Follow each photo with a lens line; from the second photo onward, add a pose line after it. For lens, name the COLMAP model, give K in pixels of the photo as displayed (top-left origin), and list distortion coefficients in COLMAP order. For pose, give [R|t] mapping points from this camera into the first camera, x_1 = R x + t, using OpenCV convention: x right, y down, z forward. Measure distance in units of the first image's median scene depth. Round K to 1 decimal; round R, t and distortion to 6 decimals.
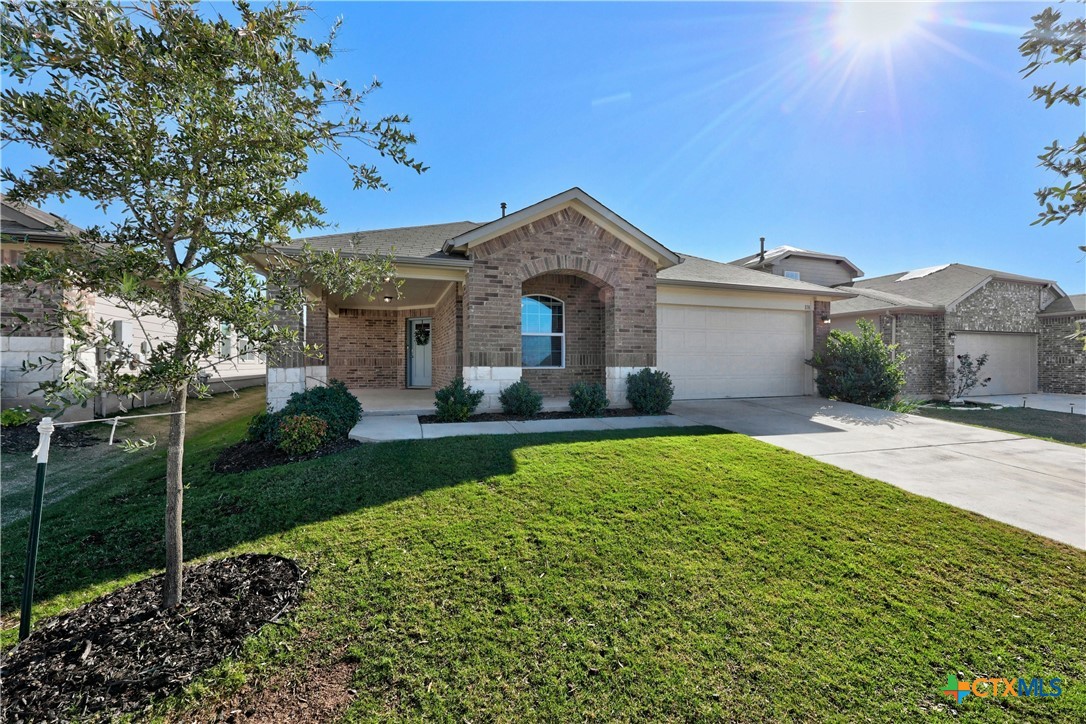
lens RADIAL K [[412.4, 0, 521.0], [0, 412.4, 360.6], [0, 0, 1]] dist [0.010311, 0.000020]
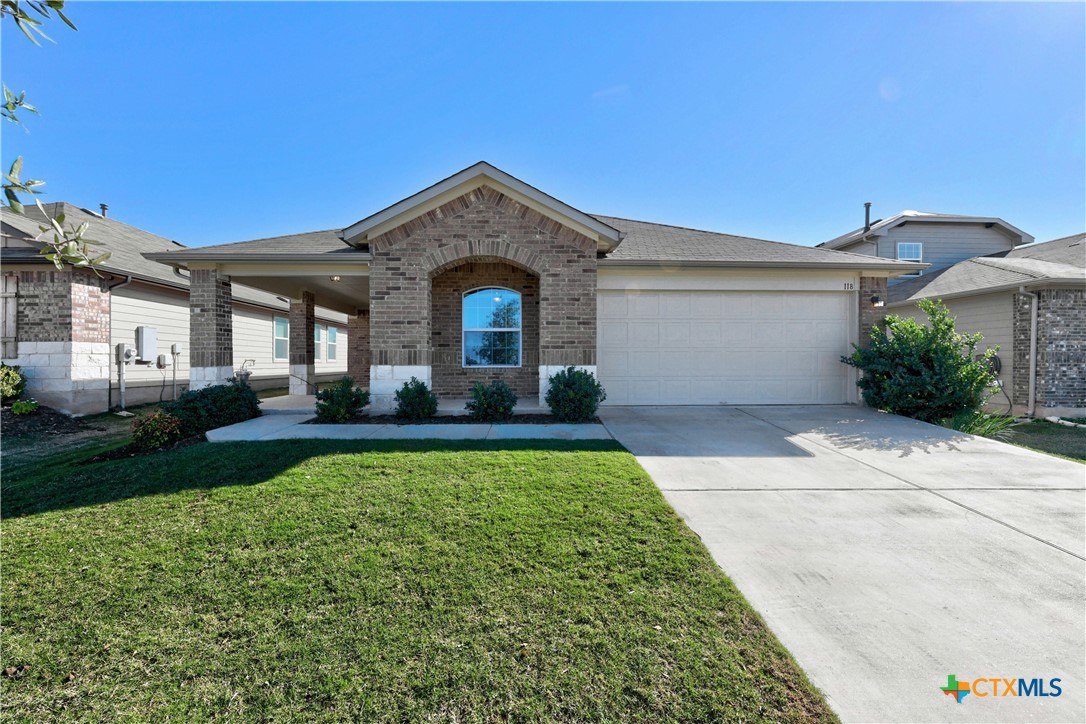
lens RADIAL K [[410.6, 0, 540.4], [0, 410.6, 362.1], [0, 0, 1]] dist [-0.001513, -0.000150]
pose [[0.962677, -0.000643, -0.270653, 0.466242], [0.002563, 0.999974, 0.006743, 0.002036], [0.270642, -0.007185, 0.962653, 0.180694]]
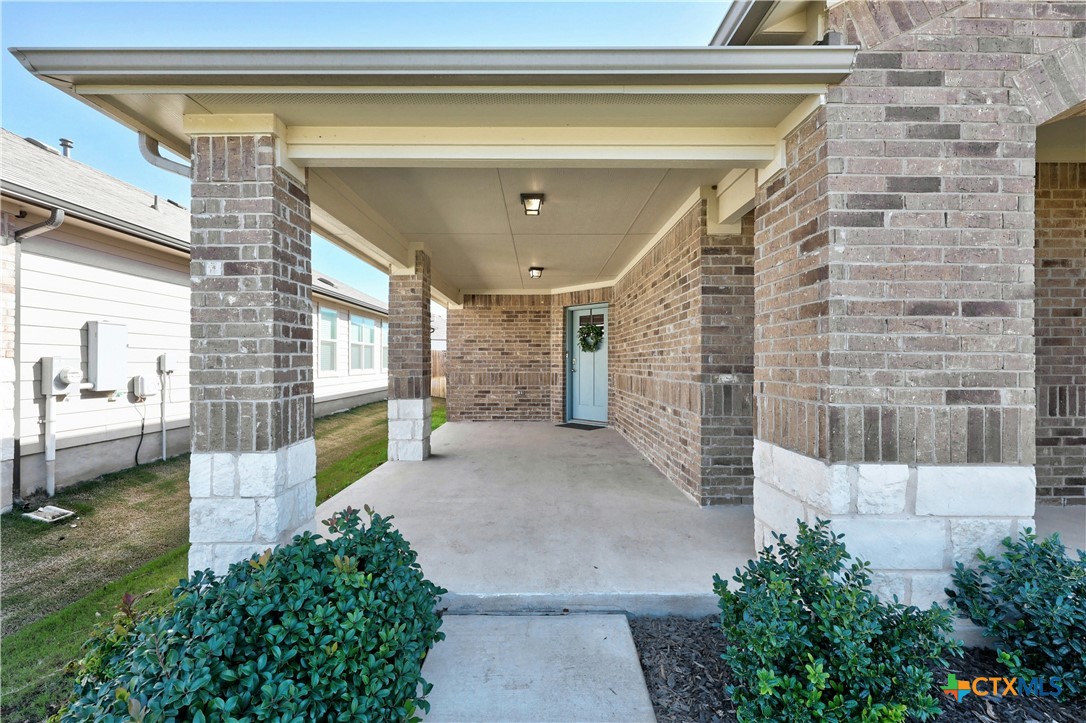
lens RADIAL K [[431.4, 0, 543.0], [0, 431.4, 361.5], [0, 0, 1]] dist [0.000896, 0.000051]
pose [[0.955763, 0.004655, -0.294100, -0.198347], [-0.001568, 0.999941, 0.010731, -0.047984], [0.294133, -0.009795, 0.955714, 0.626648]]
